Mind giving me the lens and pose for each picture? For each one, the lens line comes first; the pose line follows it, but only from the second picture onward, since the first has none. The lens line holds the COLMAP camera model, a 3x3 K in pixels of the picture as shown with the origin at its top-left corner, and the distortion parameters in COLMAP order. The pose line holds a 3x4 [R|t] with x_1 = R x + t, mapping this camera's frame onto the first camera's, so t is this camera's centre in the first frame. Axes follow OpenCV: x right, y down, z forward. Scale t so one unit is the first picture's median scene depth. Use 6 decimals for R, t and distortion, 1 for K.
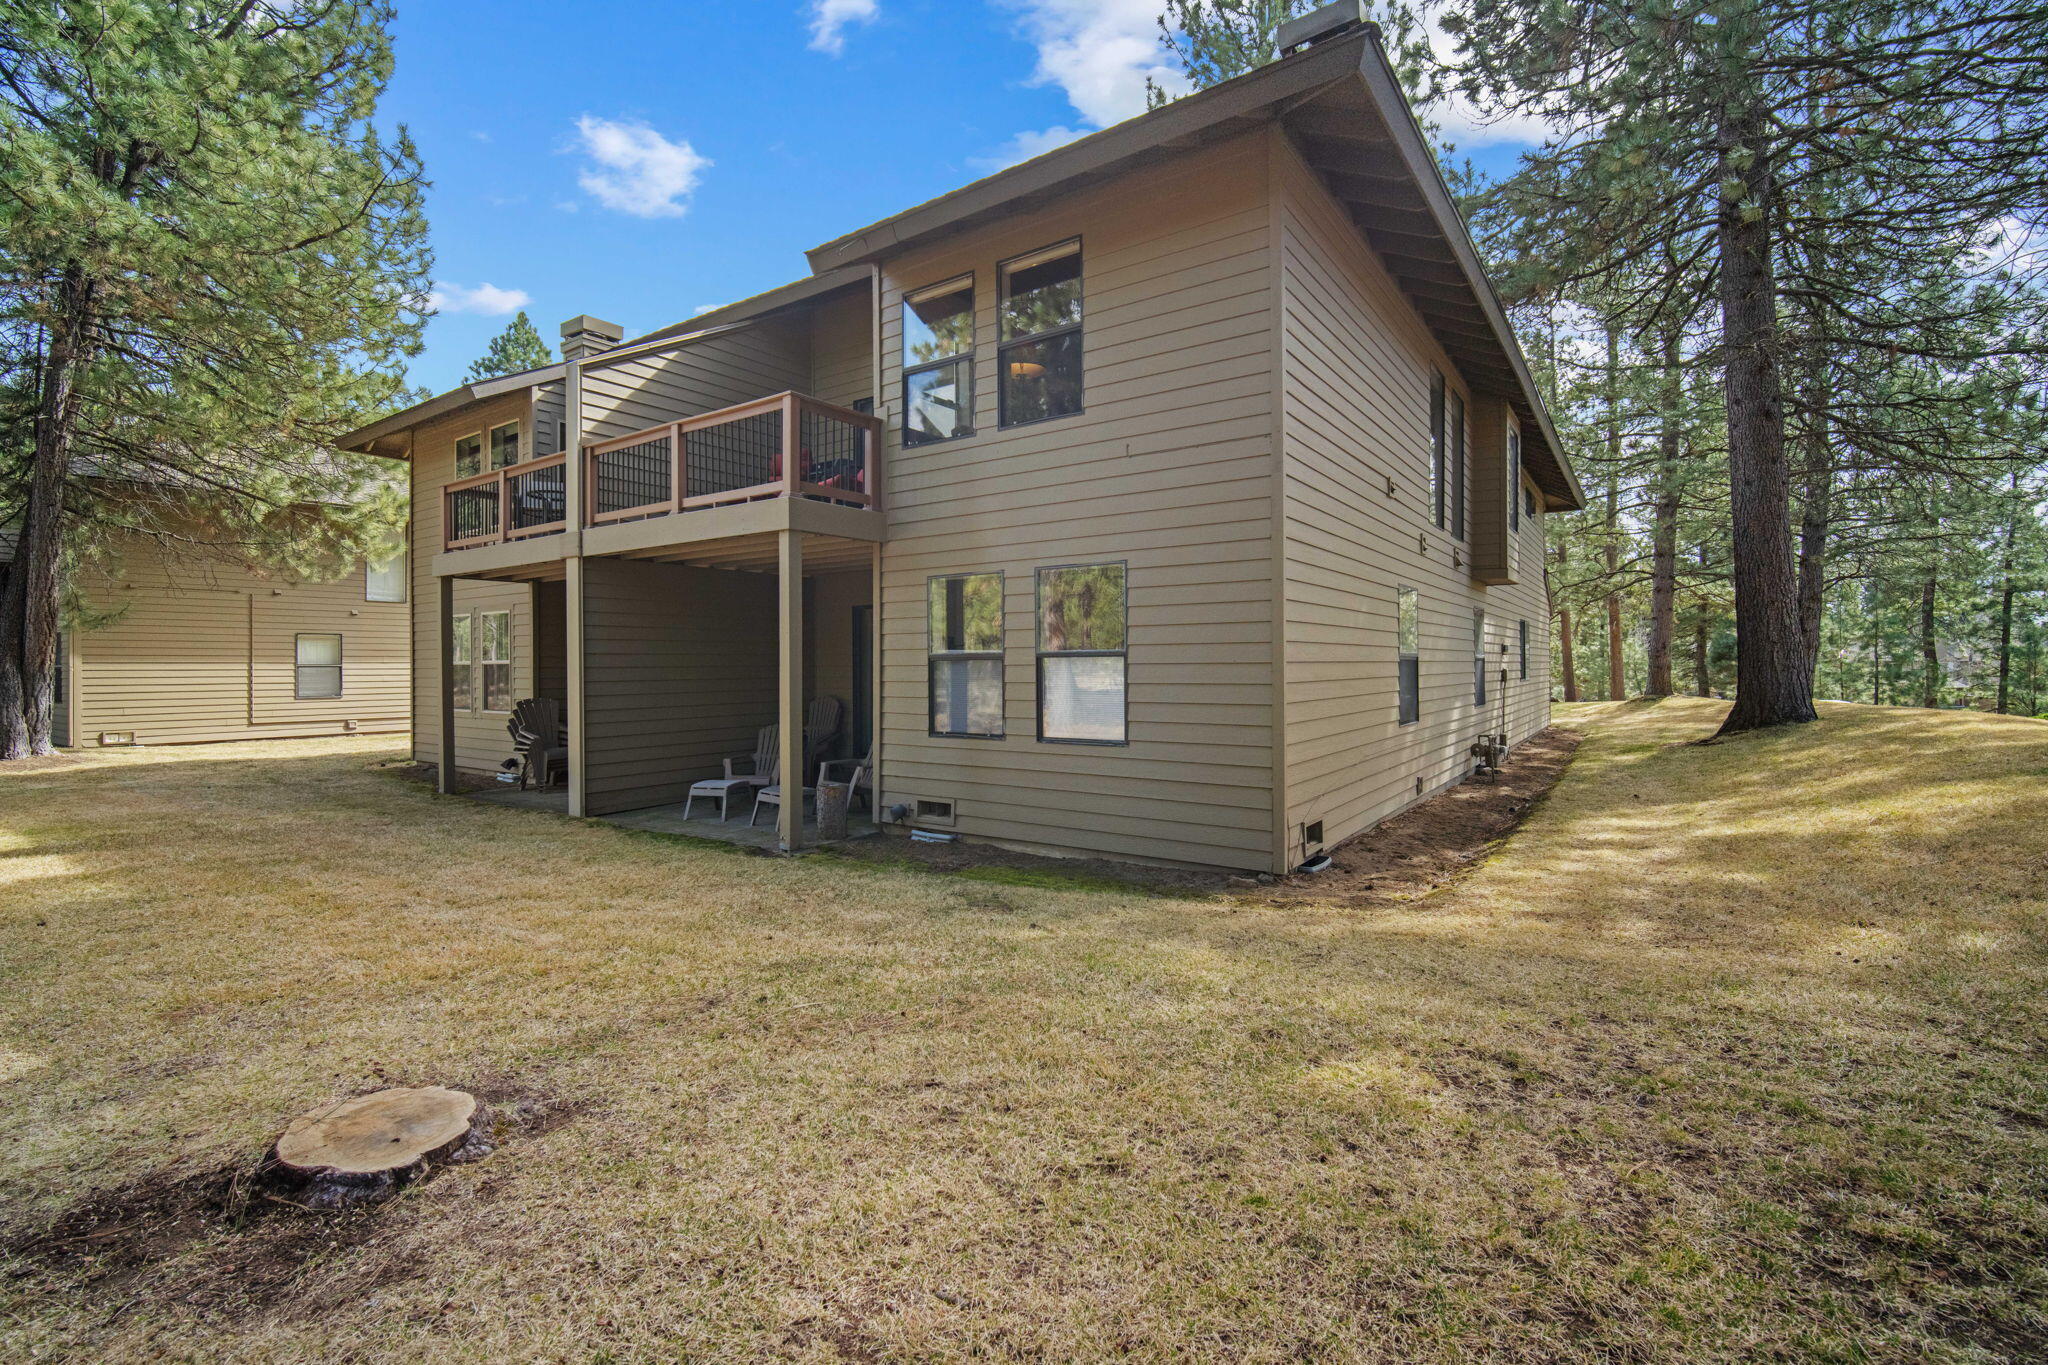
lens RADIAL K [[907.4, 0, 1021.3], [0, 907.4, 667.0], [0, 0, 1]] dist [-0.007771, 0.001101]
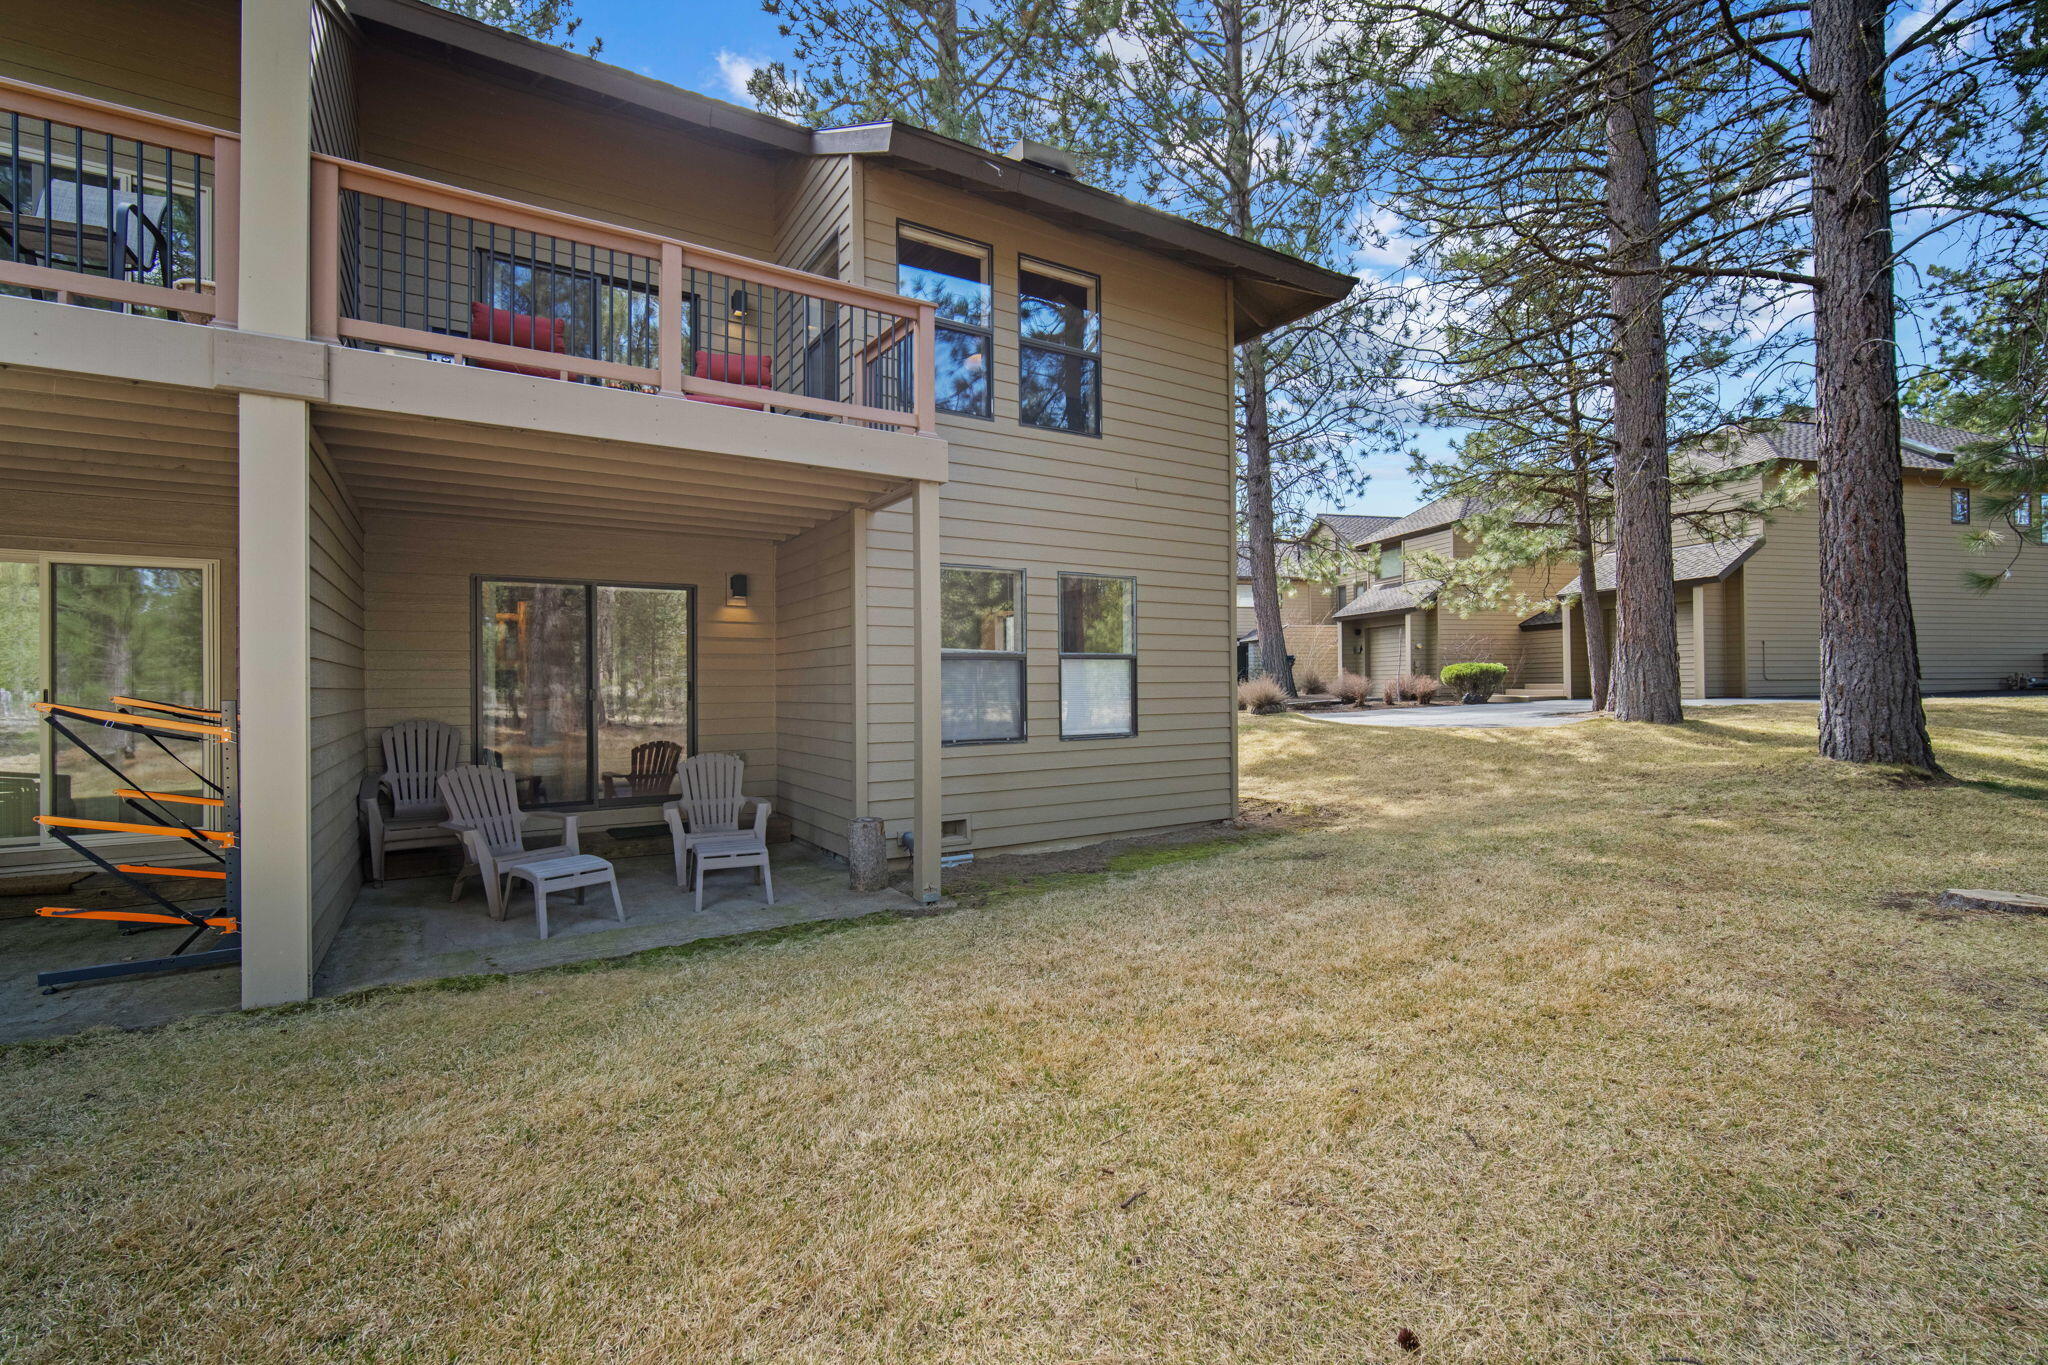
lens RADIAL K [[907.4, 0, 1021.3], [0, 907.4, 667.0], [0, 0, 1]] dist [-0.007771, 0.001101]
pose [[0.377620, 0.010609, 0.925900, -0.958569], [-0.009625, 0.999925, -0.007531, 0.006964], [-0.925910, -0.006068, 0.377694, 0.653698]]
